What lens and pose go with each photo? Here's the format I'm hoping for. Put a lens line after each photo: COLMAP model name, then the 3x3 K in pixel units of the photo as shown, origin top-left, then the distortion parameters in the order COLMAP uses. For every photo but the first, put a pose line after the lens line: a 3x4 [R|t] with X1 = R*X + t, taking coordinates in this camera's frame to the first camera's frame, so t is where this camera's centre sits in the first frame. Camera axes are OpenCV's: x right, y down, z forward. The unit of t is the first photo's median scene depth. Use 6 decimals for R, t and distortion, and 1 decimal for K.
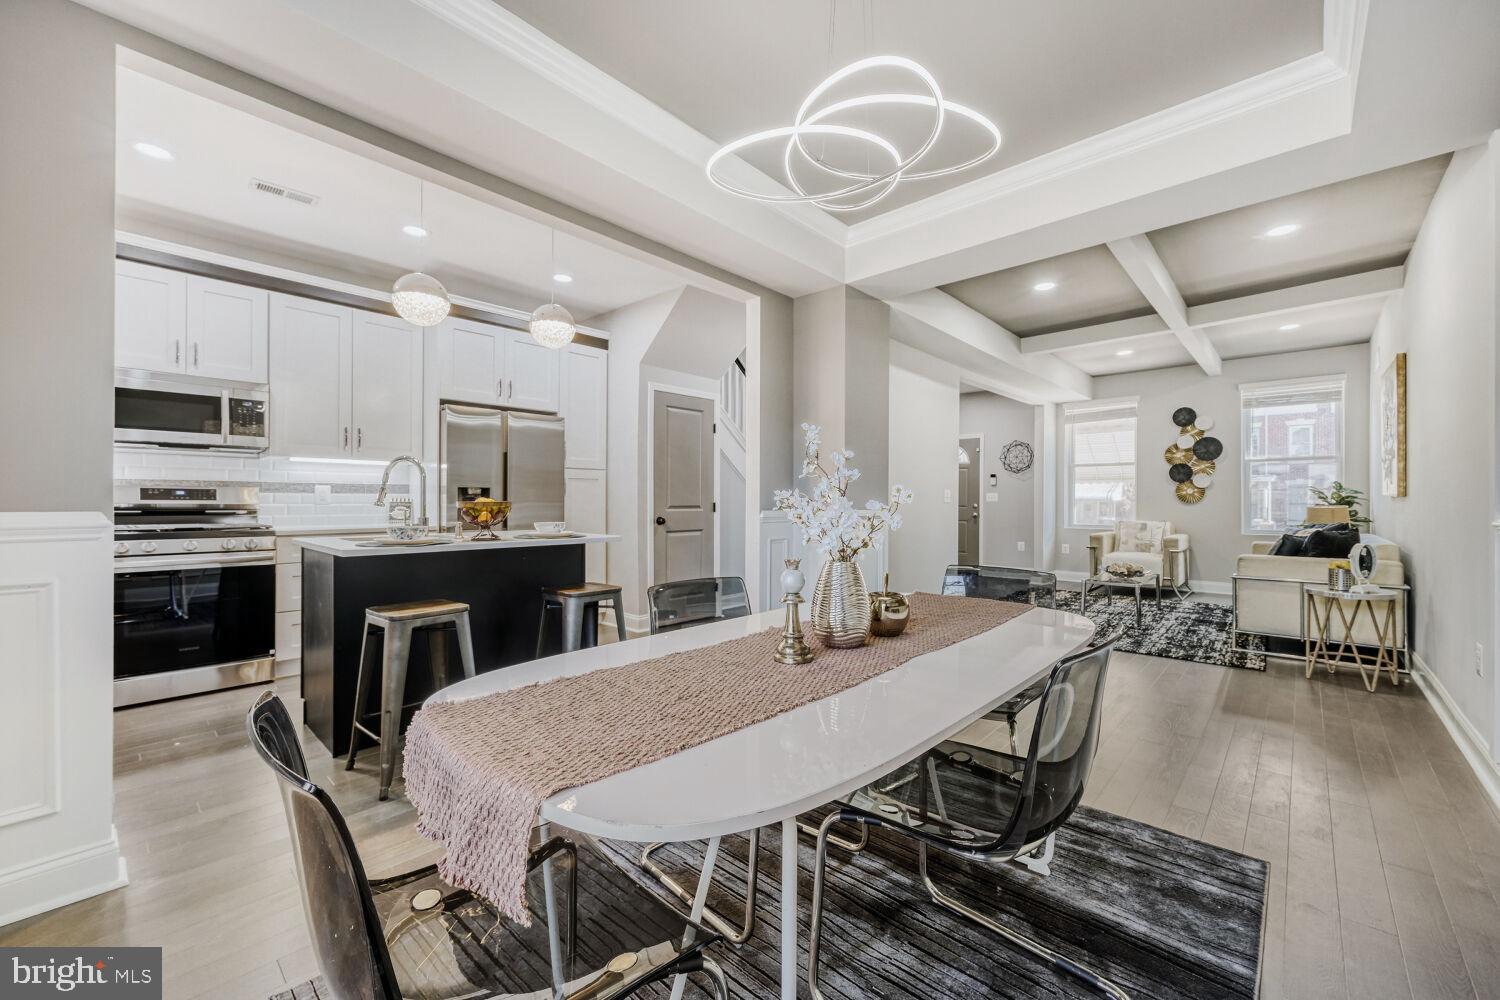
lens RADIAL K [[622.6, 0, 716.1], [0, 622.6, 495.0], [0, 0, 1]] dist [0.000980, 0.000149]
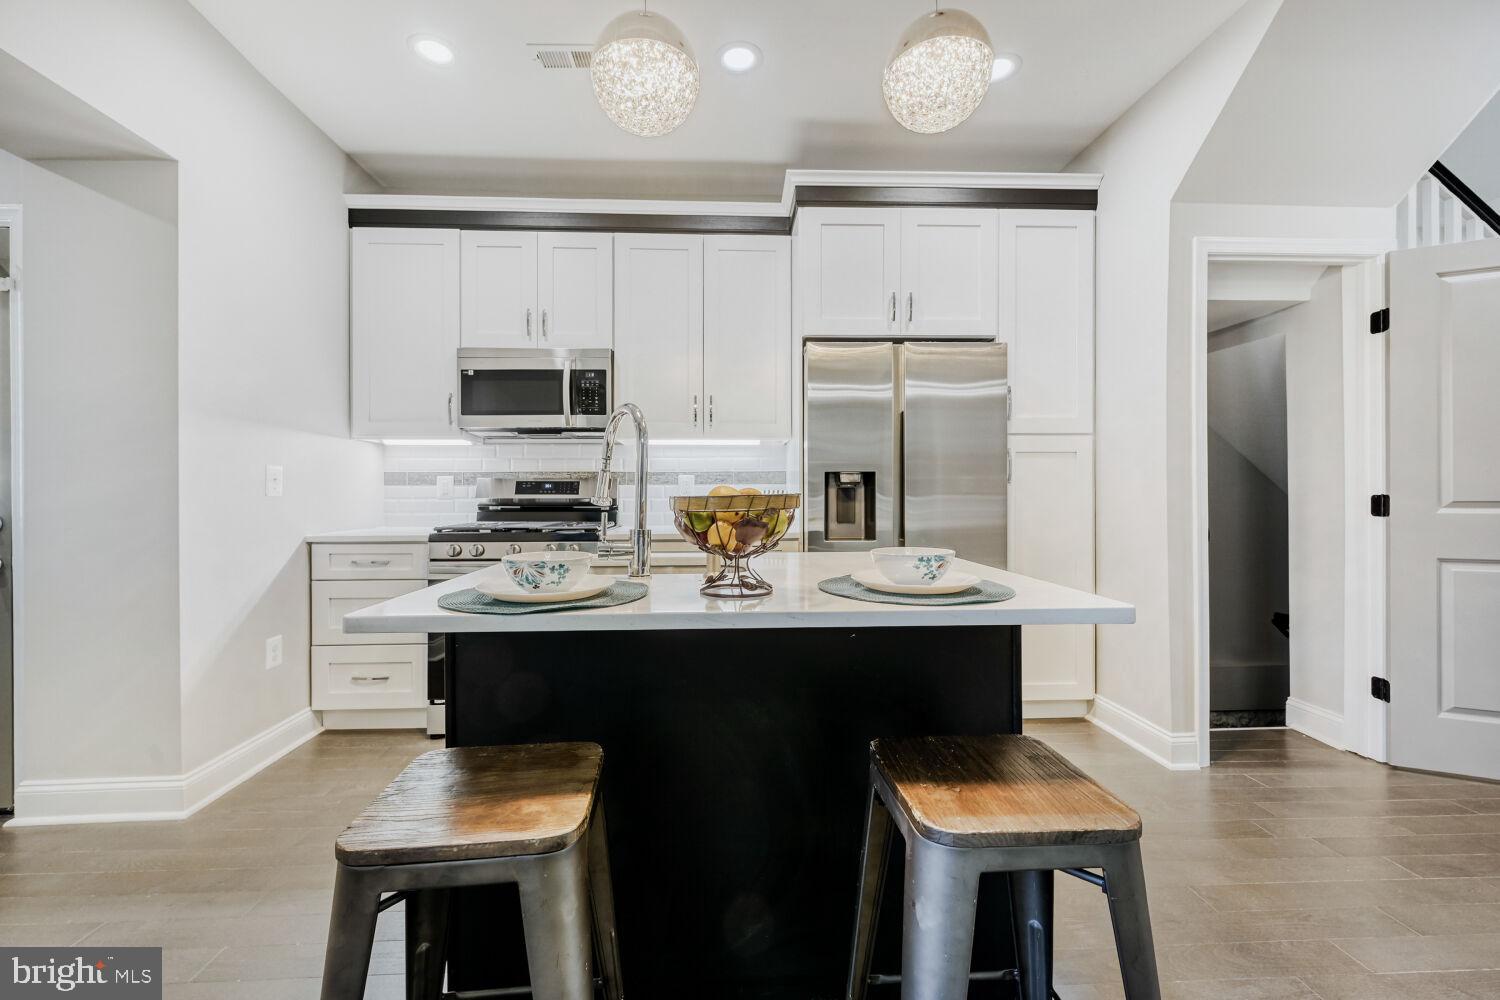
lens RADIAL K [[601.5, 0, 751.4], [0, 601.5, 492.6], [0, 0, 1]] dist [0.000294, 0.000015]
pose [[0.761297, -0.005253, -0.648382, -0.083544], [0.010878, 0.999930, 0.004671, 0.004804], [0.648312, -0.010609, 0.761301, 0.524590]]
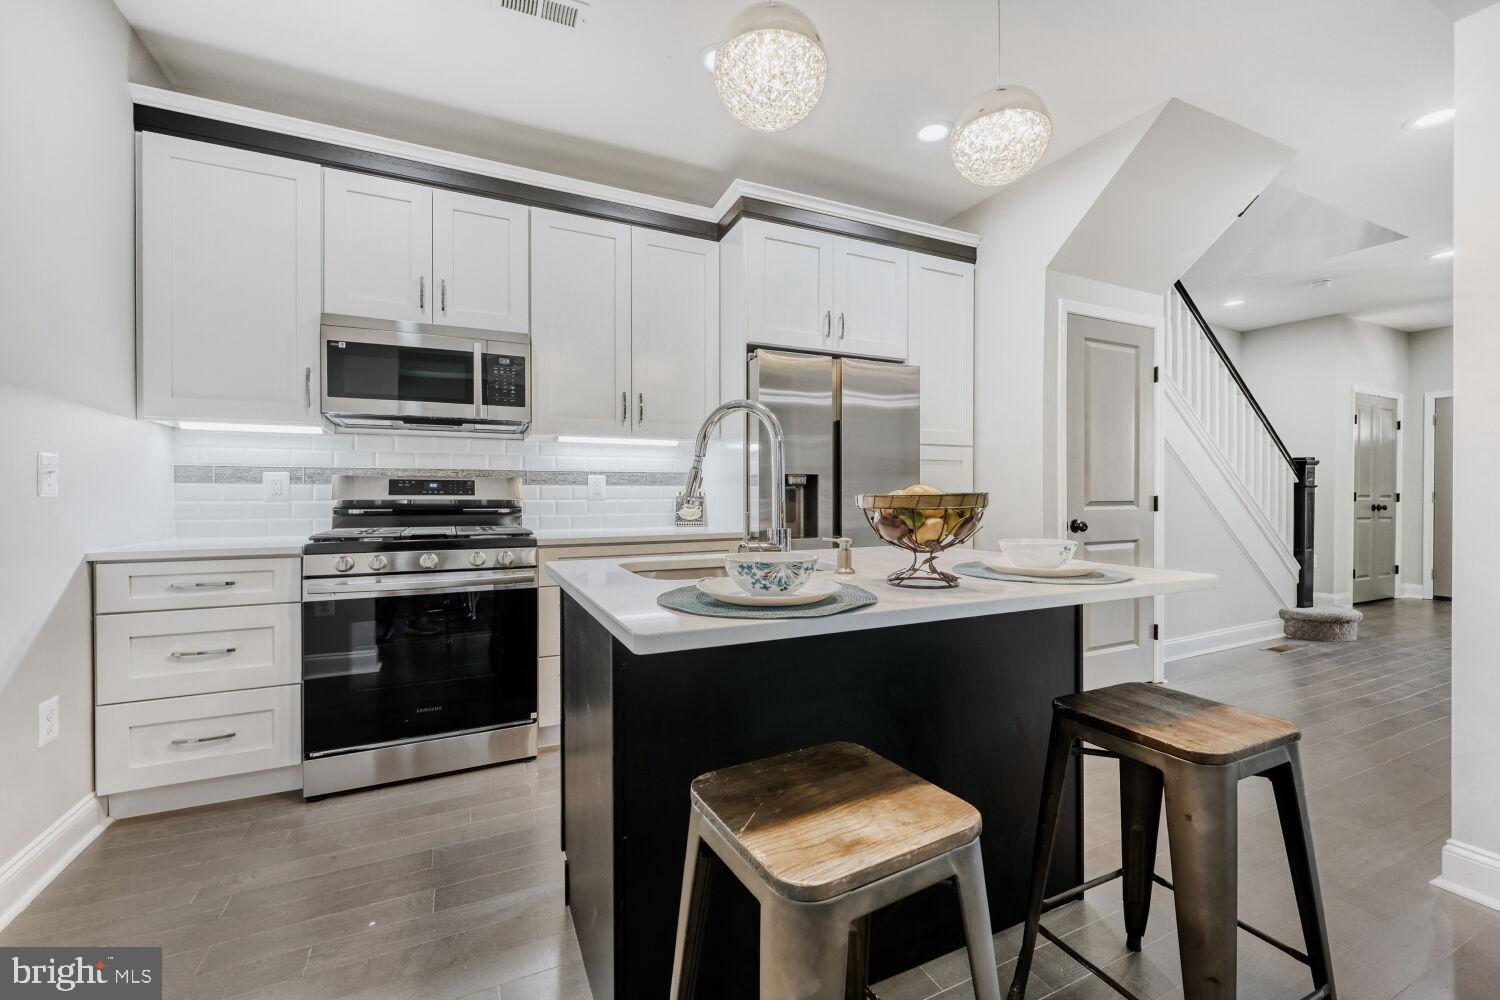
lens RADIAL K [[589.4, 0, 753.1], [0, 589.4, 495.8], [0, 0, 1]] dist [0.000394, 0.000233]
pose [[0.951496, -0.003270, -0.307644, -0.261633], [0.006402, 0.999937, 0.009172, 0.004953], [0.307595, -0.010697, 0.951457, 0.425687]]
